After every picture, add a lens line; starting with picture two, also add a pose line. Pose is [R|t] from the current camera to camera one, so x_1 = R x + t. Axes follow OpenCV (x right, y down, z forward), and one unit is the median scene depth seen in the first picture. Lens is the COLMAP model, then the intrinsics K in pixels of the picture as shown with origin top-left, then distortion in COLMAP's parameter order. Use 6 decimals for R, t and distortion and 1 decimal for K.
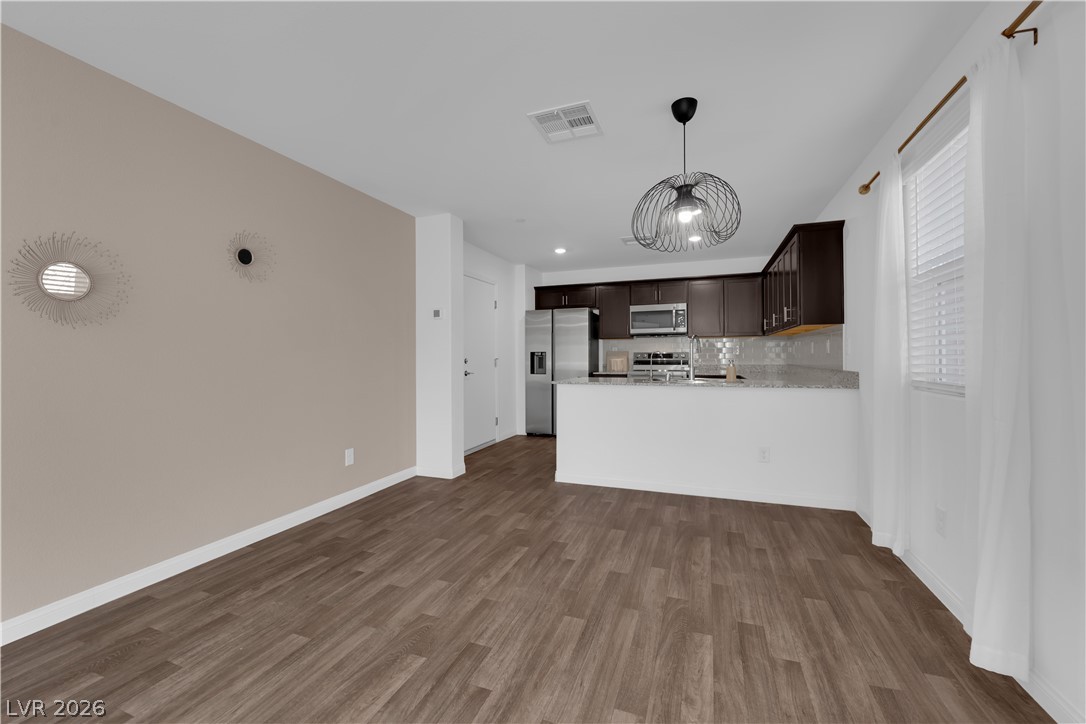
lens RADIAL K [[436.0, 0, 547.9], [0, 436.0, 342.2], [0, 0, 1]] dist [-0.011472, -0.000468]
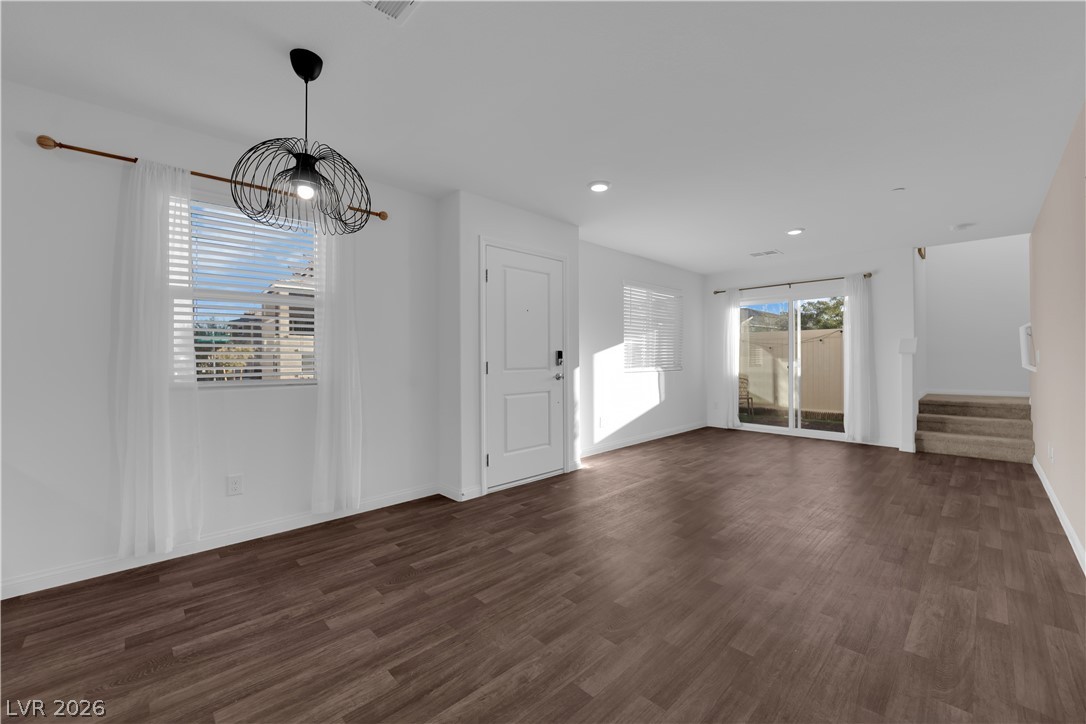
lens RADIAL K [[432.6, 0, 539.0], [0, 432.6, 359.1], [0, 0, 1]] dist [-0.009978, -0.004776]
pose [[-0.896839, 0.005439, 0.442324, -0.172032], [-0.008649, 0.999518, -0.029828, 0.019988], [-0.442273, -0.030577, -0.896359, 0.598462]]
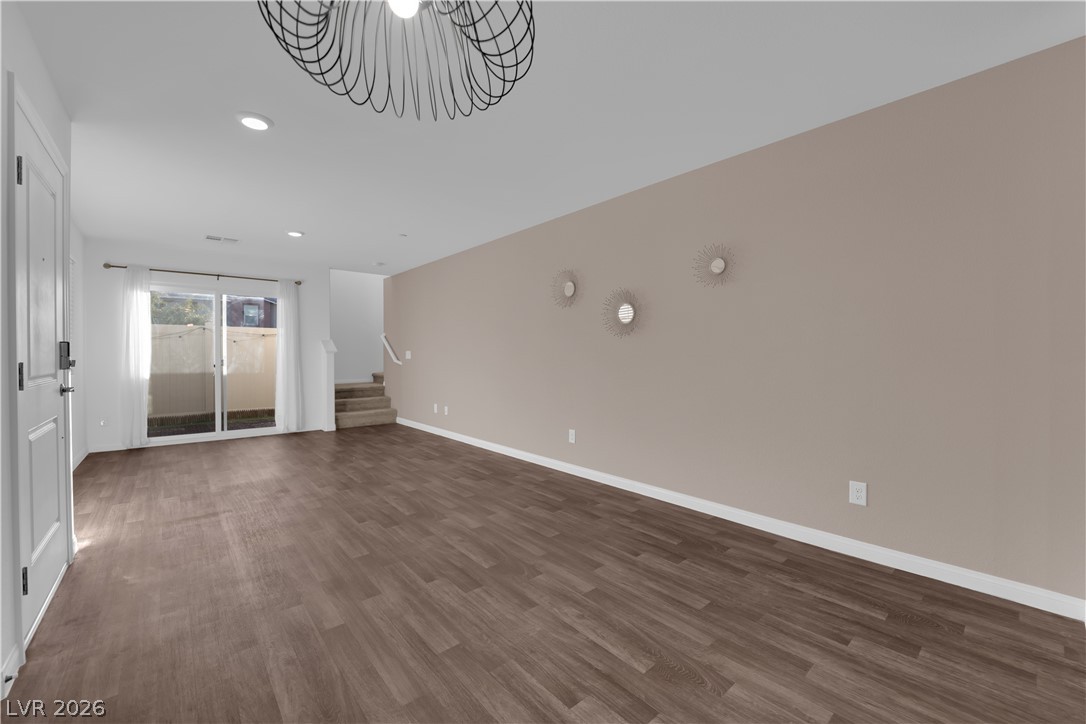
lens RADIAL K [[432.6, 0, 539.0], [0, 432.6, 359.1], [0, 0, 1]] dist [-0.009978, -0.004776]
pose [[-0.492951, 0.011679, -0.869978, 0.226189], [0.030862, 0.999515, -0.004069, 0.014434], [0.869509, -0.028855, -0.493073, 0.483812]]
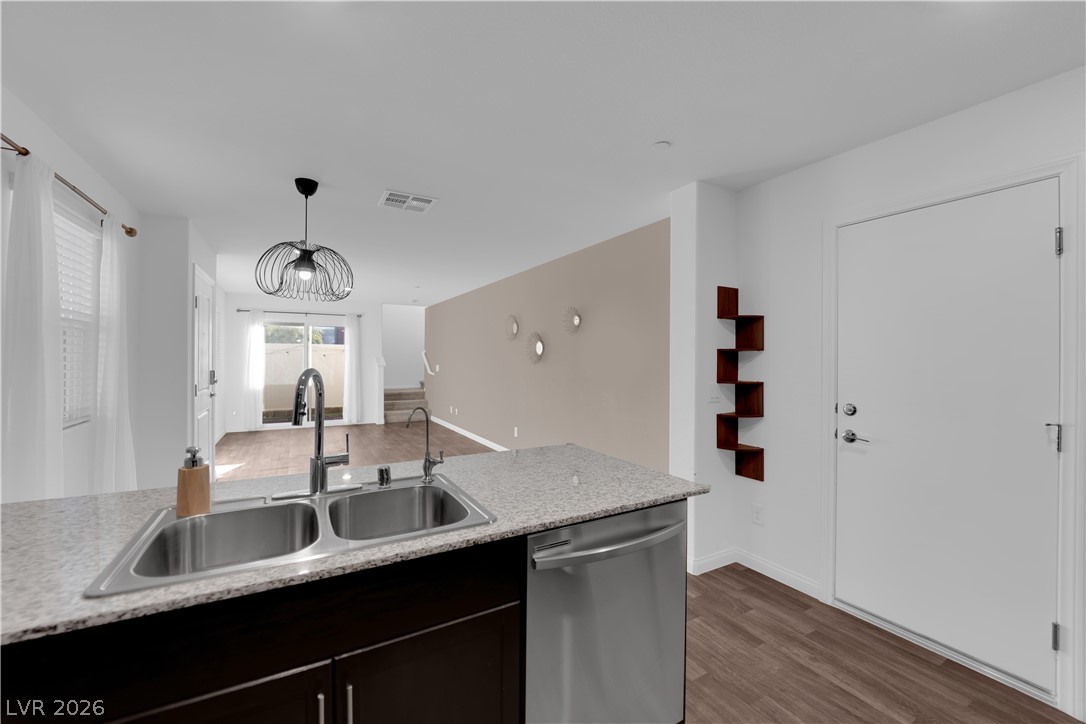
lens RADIAL K [[434.0, 0, 546.7], [0, 434.0, 357.3], [0, 0, 1]] dist [-0.015283, 0.000038]
pose [[-0.643771, -0.002729, -0.765213, 0.308729], [0.021833, 0.999521, -0.021933, -0.008981], [0.764906, -0.030827, -0.643403, 0.877030]]
